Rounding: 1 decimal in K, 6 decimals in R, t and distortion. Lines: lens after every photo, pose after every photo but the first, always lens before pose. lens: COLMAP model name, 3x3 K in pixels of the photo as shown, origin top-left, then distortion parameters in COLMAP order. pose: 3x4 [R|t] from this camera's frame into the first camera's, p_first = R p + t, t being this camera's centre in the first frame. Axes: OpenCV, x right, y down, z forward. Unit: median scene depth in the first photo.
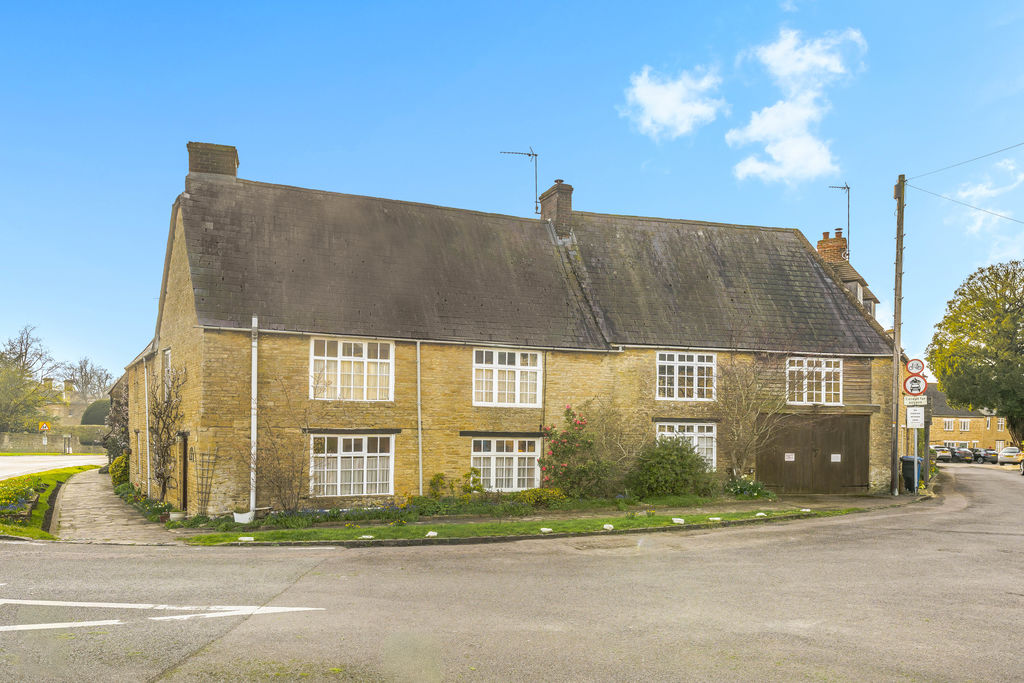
lens RADIAL K [[600.7, 0, 512.0], [0, 600.7, 341.5], [0, 0, 1]] dist [0.000830, 0.000026]
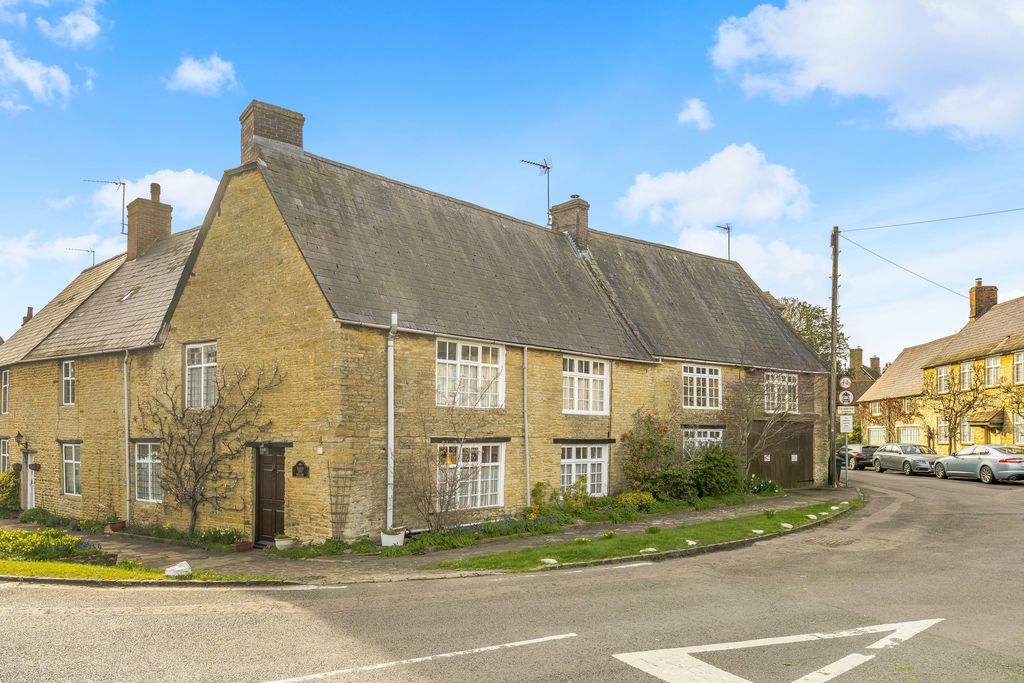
lens RADIAL K [[586.9, 0, 512.0], [0, 586.9, 341.5], [0, 0, 1]] dist [0.000007, 0.000458]
pose [[0.944579, 0.044852, 0.325204, -0.455750], [-0.041737, 0.998991, -0.016554, 0.007162], [-0.325619, 0.002063, 0.945499, 0.099484]]
